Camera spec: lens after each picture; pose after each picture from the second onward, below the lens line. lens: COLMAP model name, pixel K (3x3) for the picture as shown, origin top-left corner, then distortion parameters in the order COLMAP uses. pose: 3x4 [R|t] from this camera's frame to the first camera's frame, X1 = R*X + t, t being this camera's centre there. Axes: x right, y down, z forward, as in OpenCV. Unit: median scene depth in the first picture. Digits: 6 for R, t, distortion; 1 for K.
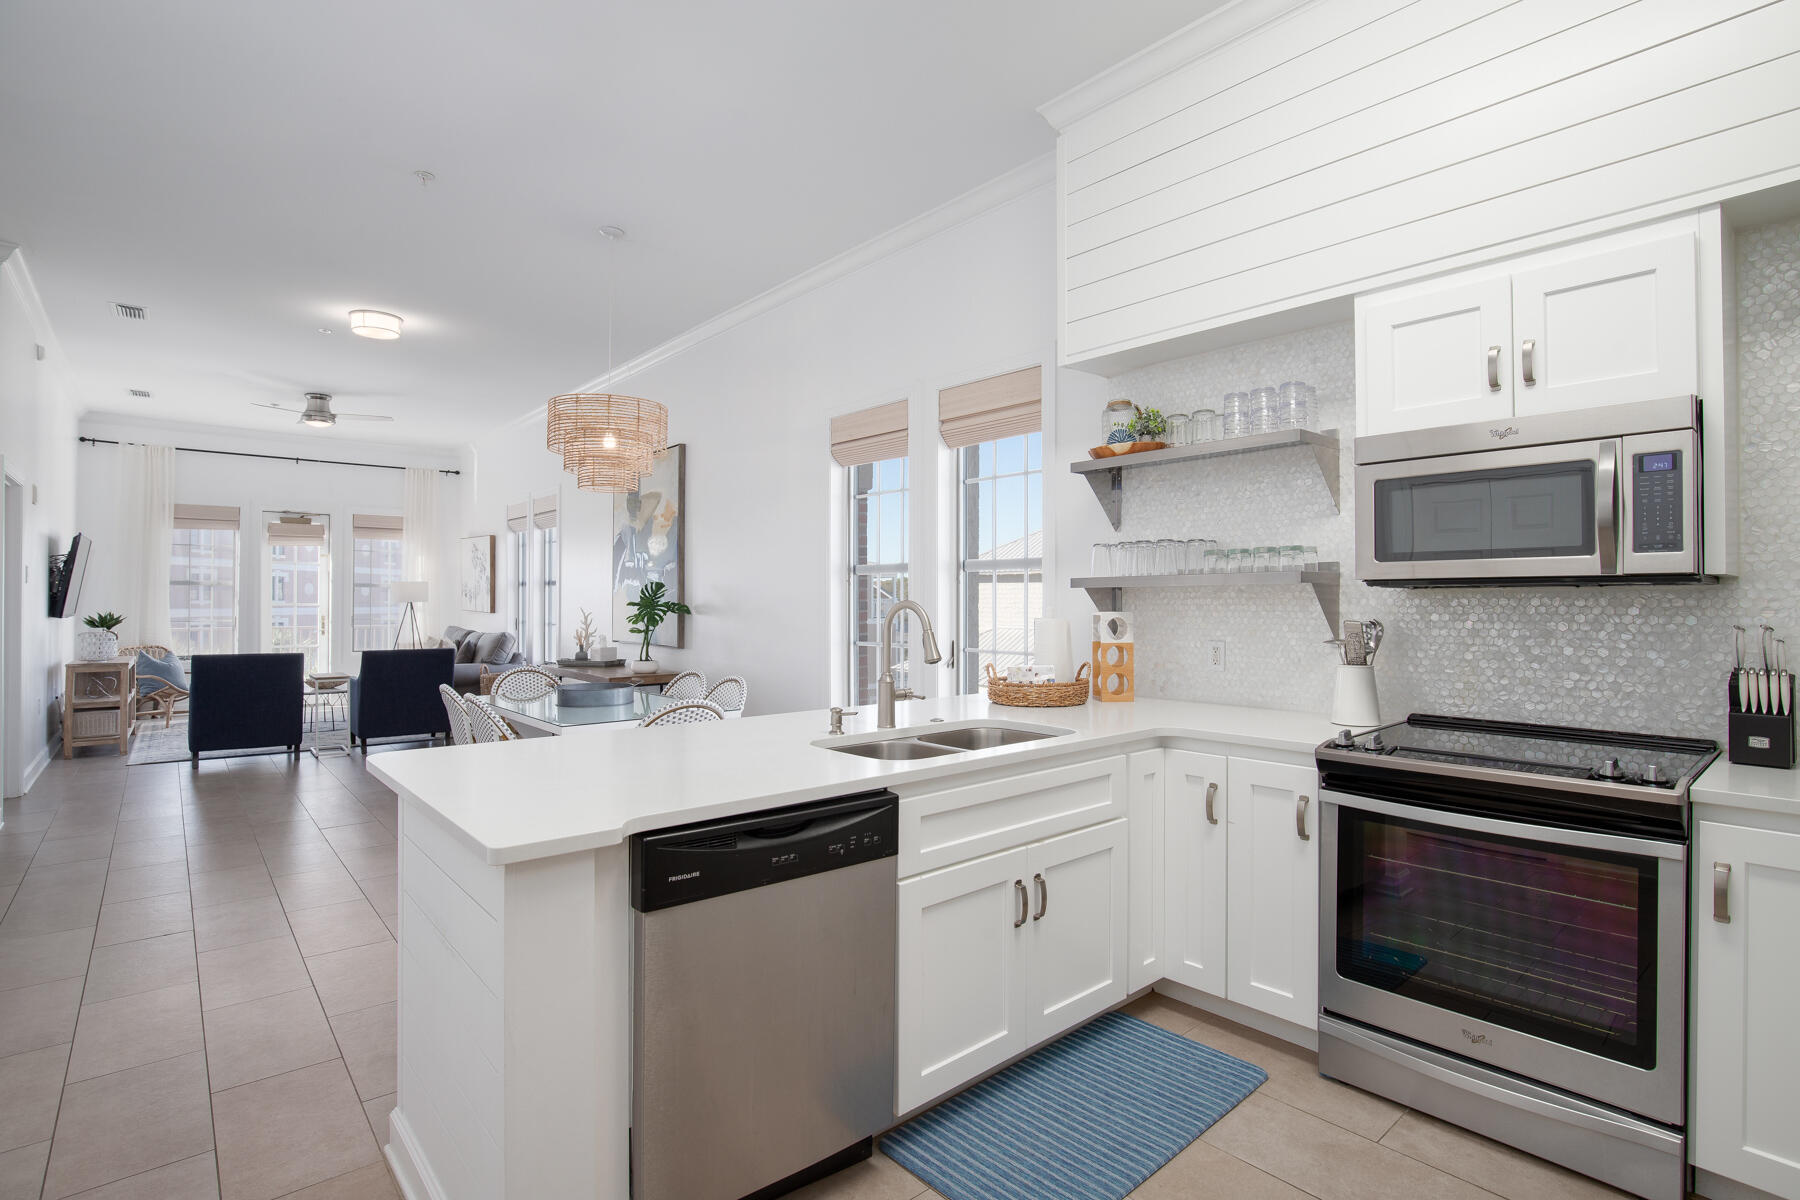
lens RADIAL K [[874.9, 0, 906.2], [0, 874.9, 591.1], [0, 0, 1]] dist [-0.022011, 0.000768]
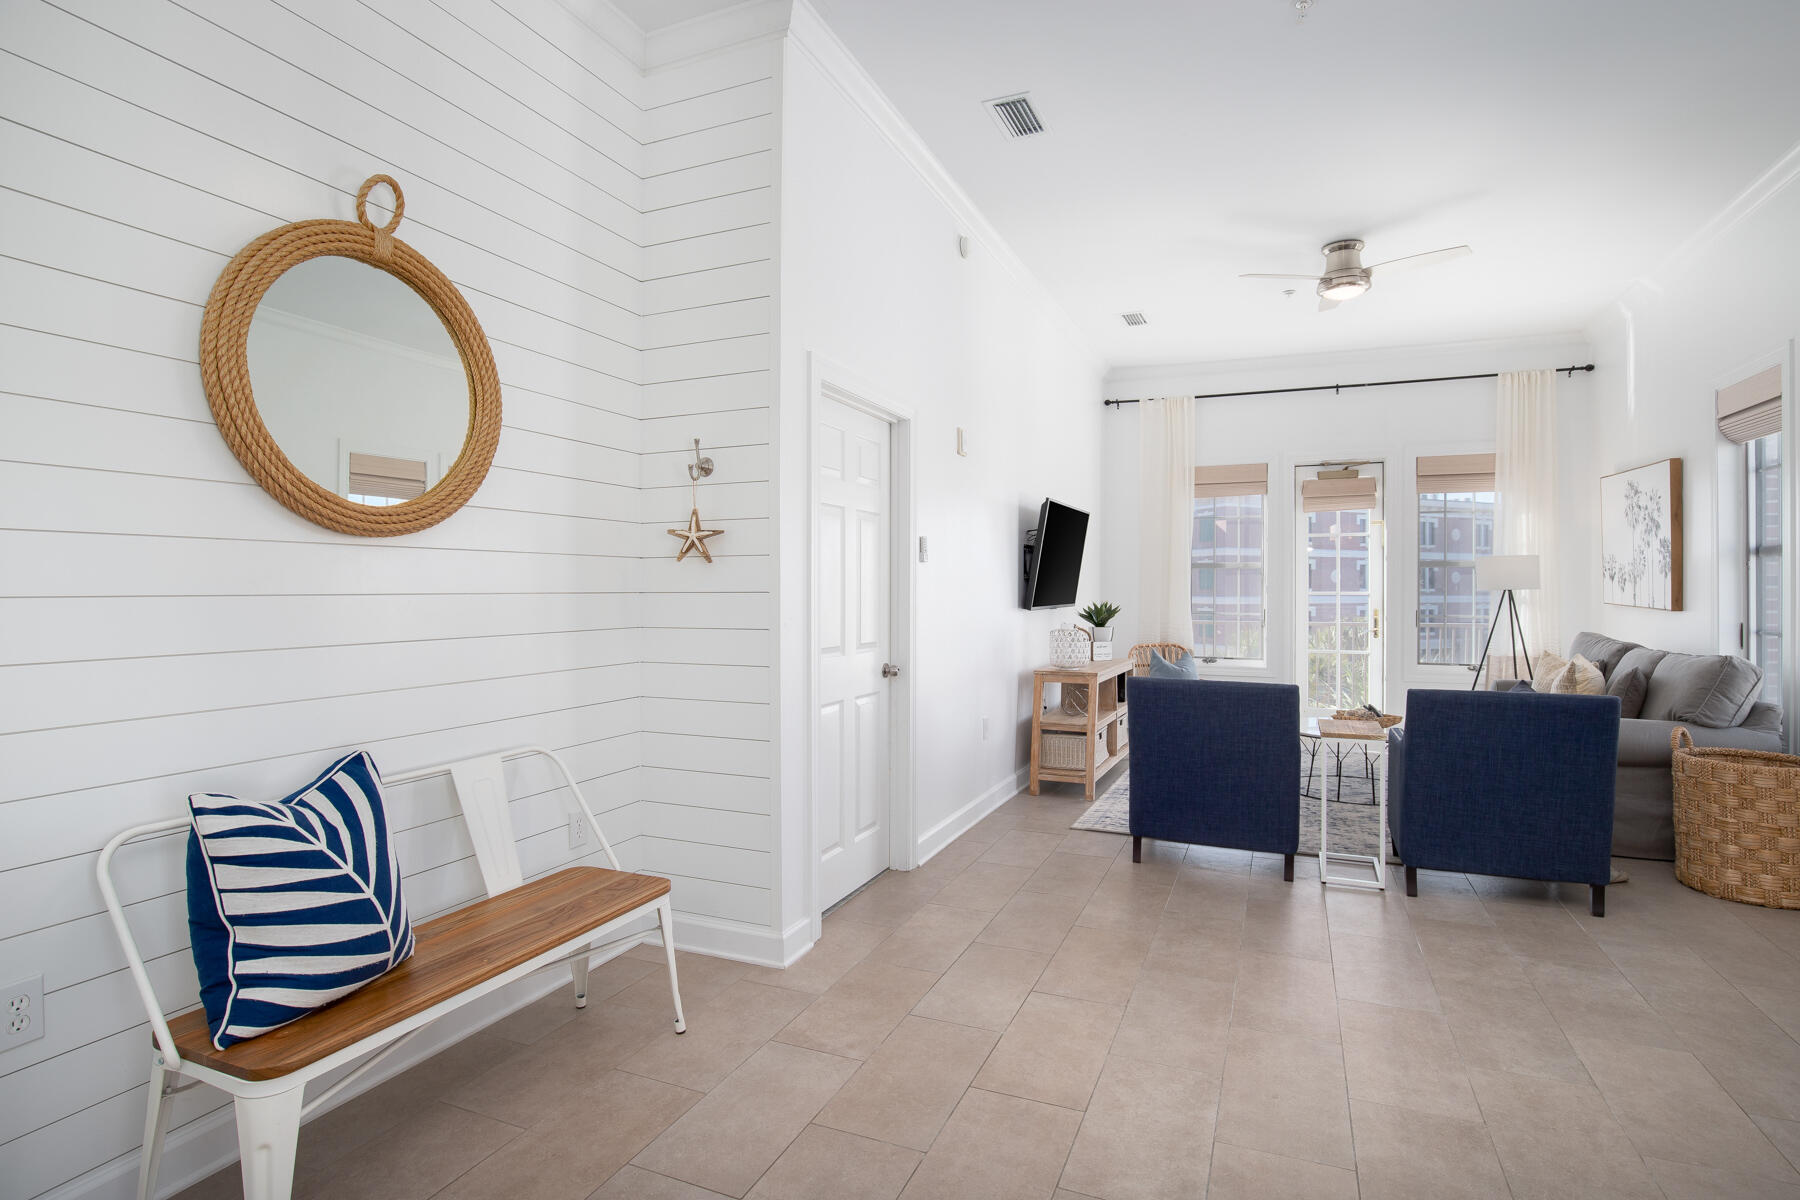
lens RADIAL K [[874.9, 0, 906.2], [0, 874.9, 591.1], [0, 0, 1]] dist [-0.022011, 0.000768]
pose [[0.432169, 0.001639, -0.901791, -0.480844], [0.011079, 0.999913, 0.007127, 0.010963], [0.901724, -0.013071, 0.432114, 0.833918]]
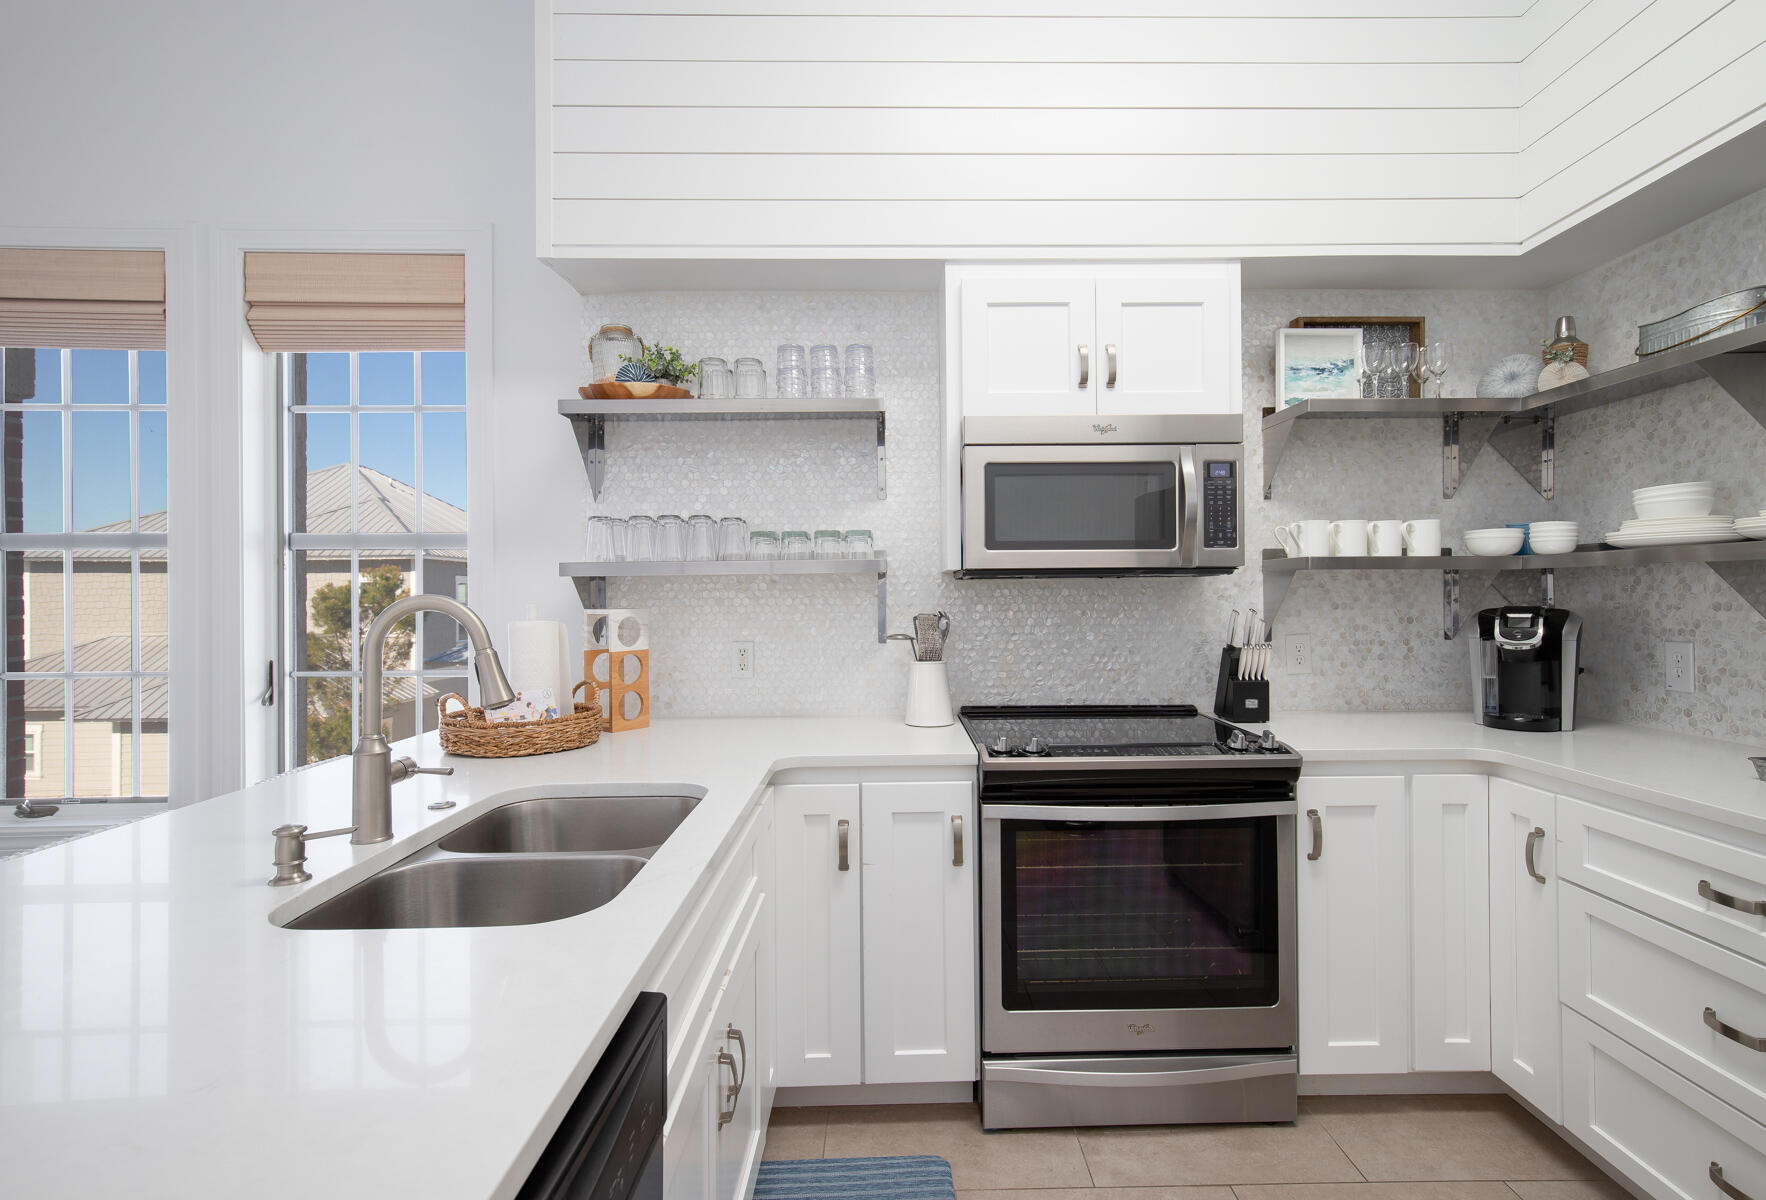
lens RADIAL K [[855.2, 0, 904.8], [0, 855.2, 592.2], [0, 0, 1]] dist [-0.001002, 0.006913]
pose [[0.642303, -0.003529, 0.766443, -0.123671], [-0.001190, 0.999984, 0.005601, 0.003777], [-0.766450, -0.004510, 0.642288, 0.262075]]
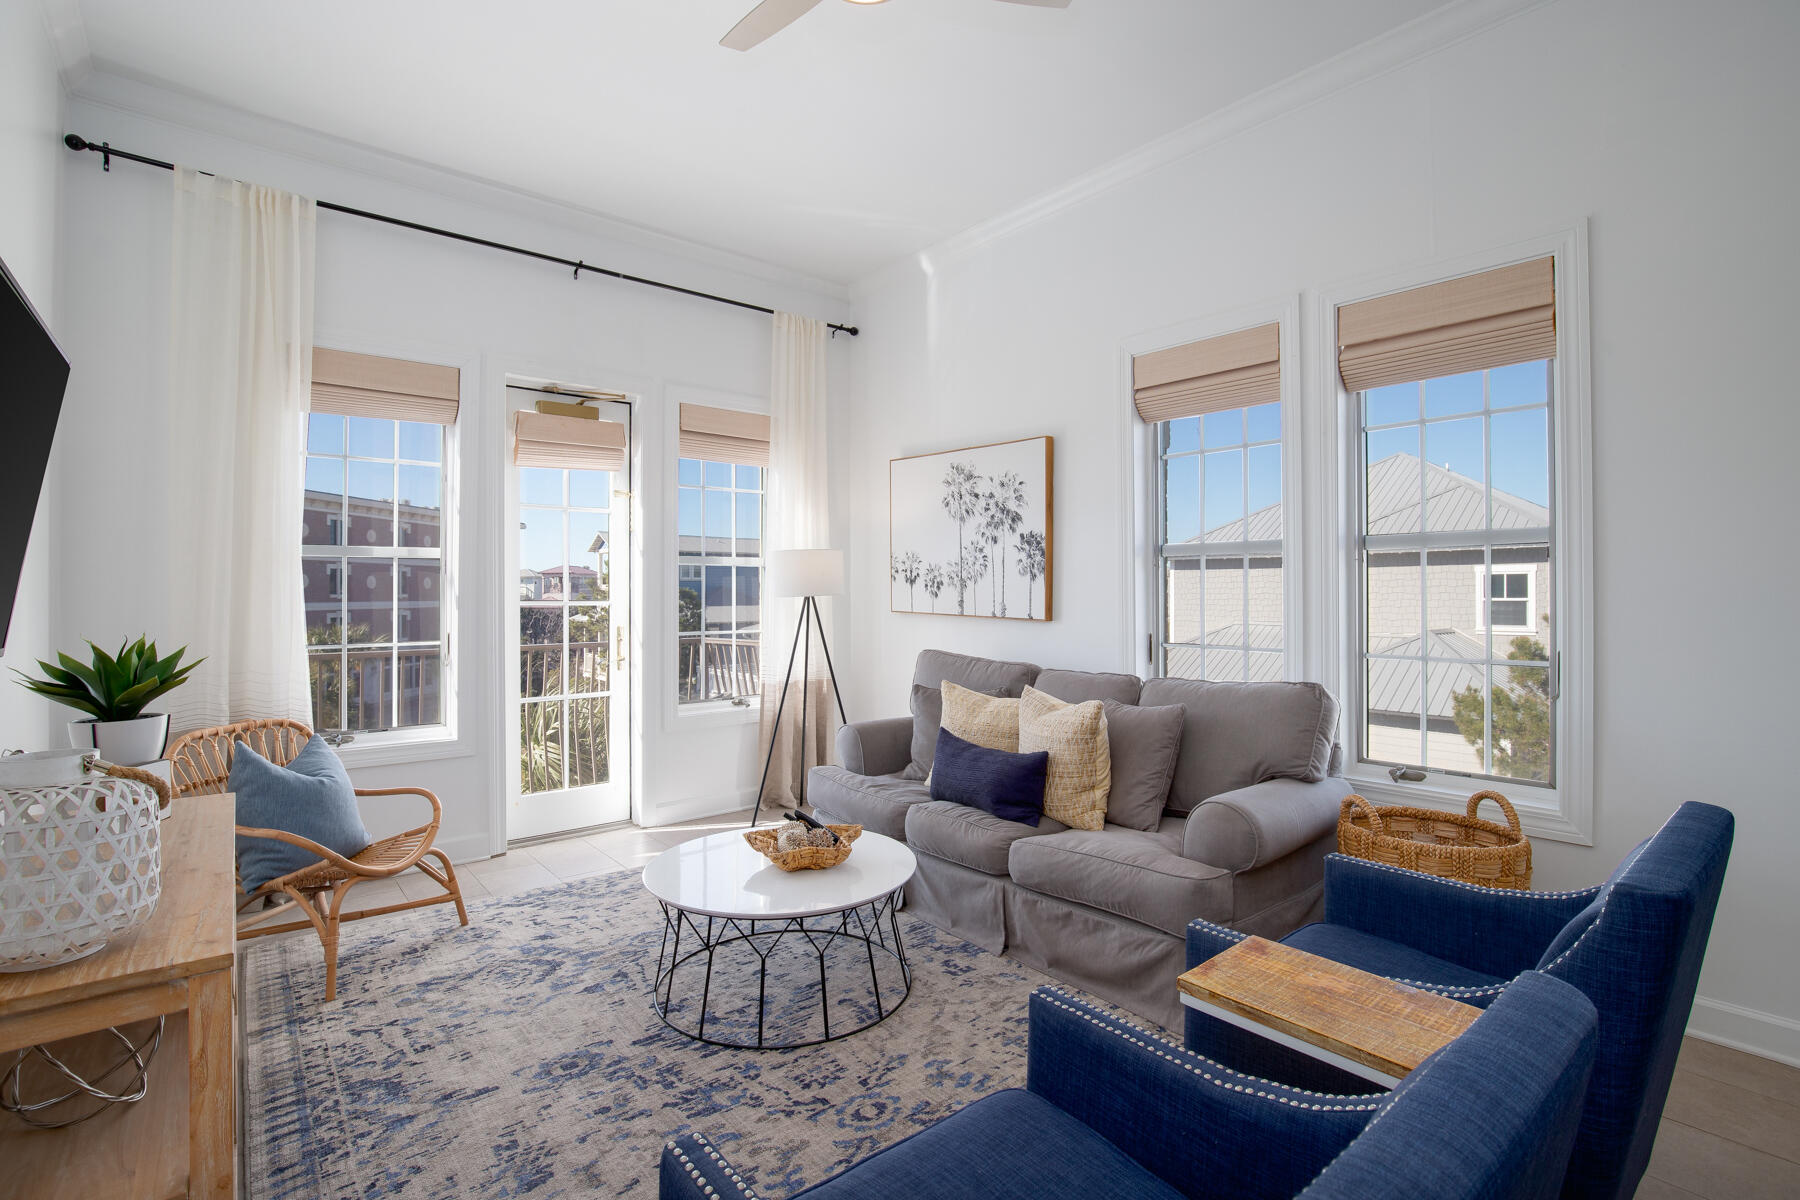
lens RADIAL K [[831.4, 0, 900.0], [0, 831.4, 600.0], [0, 0, 1]] dist [-0.037305, 0.000031]
pose [[0.999881, -0.003100, -0.015134, -1.205102], [0.003399, 0.999798, 0.019788, 0.015353], [0.015070, -0.019837, 0.999690, 1.320587]]
